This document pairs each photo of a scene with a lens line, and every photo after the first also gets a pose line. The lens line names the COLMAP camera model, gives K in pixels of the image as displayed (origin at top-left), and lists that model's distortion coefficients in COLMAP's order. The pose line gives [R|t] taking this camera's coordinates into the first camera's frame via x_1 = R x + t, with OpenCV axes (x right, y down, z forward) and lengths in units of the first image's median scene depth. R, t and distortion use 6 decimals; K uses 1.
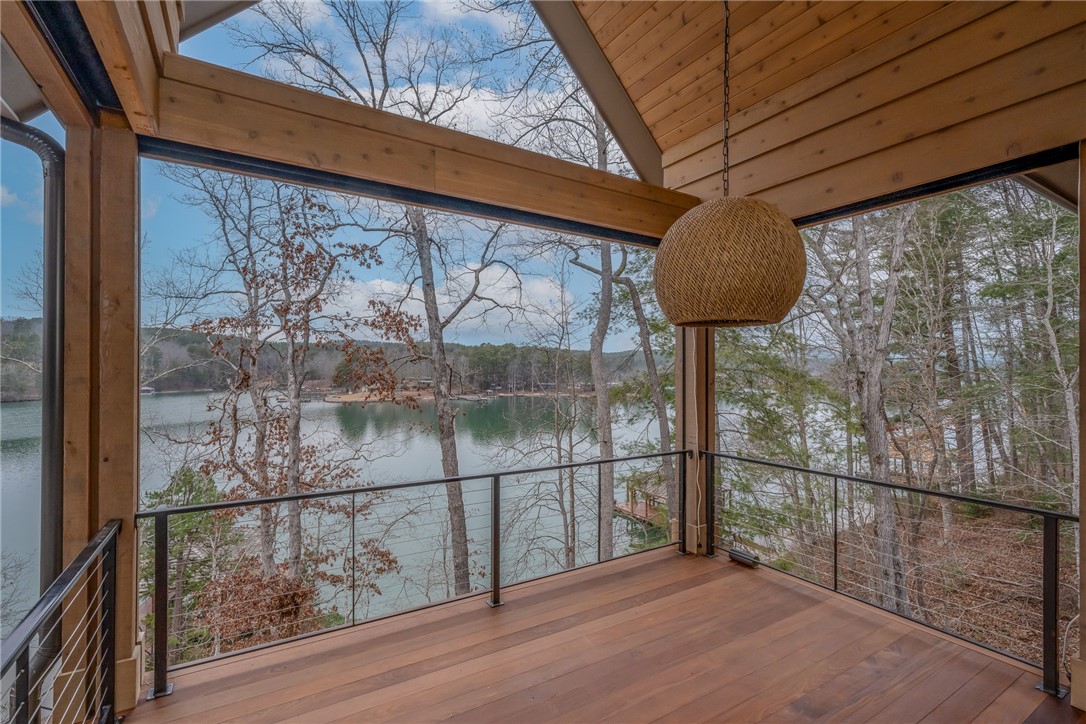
lens RADIAL K [[495.0, 0, 543.0], [0, 495.0, 362.0], [0, 0, 1]] dist [0.000378, 0.000014]
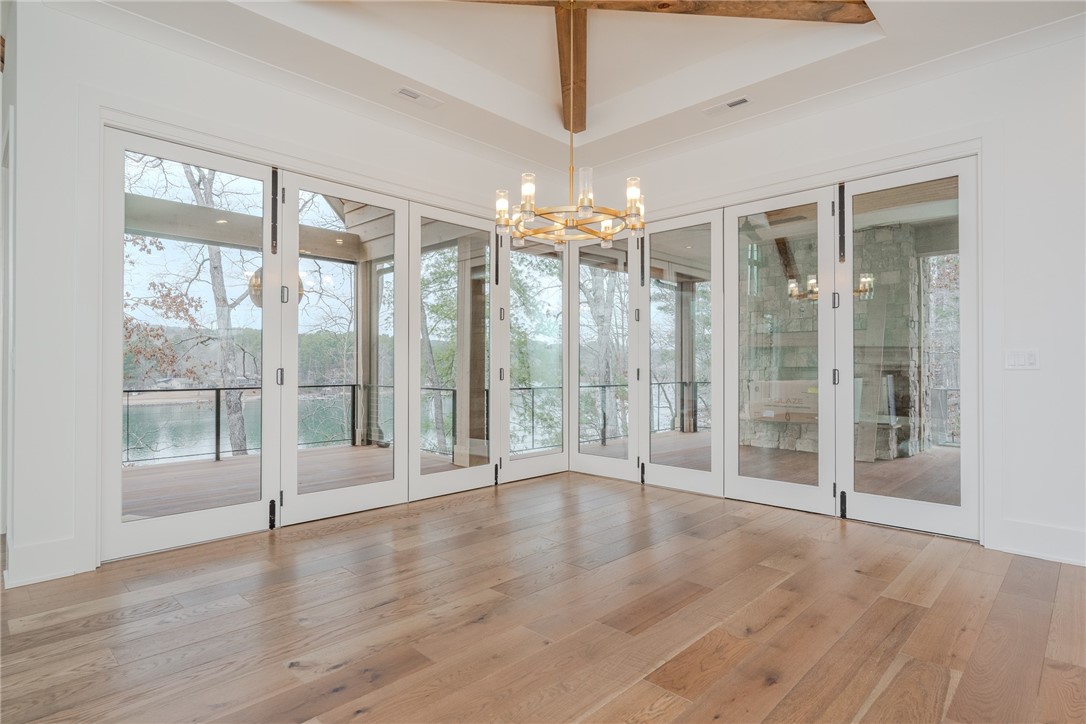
lens RADIAL K [[573.7, 0, 543.0], [0, 573.7, 362.0], [0, 0, 1]] dist [-0.006364, -0.000857]
pose [[0.969374, 0.002121, 0.245580, 0.188249], [-0.005186, 0.999917, 0.011835, 0.033468], [-0.245534, -0.012746, 0.969304, -0.458263]]
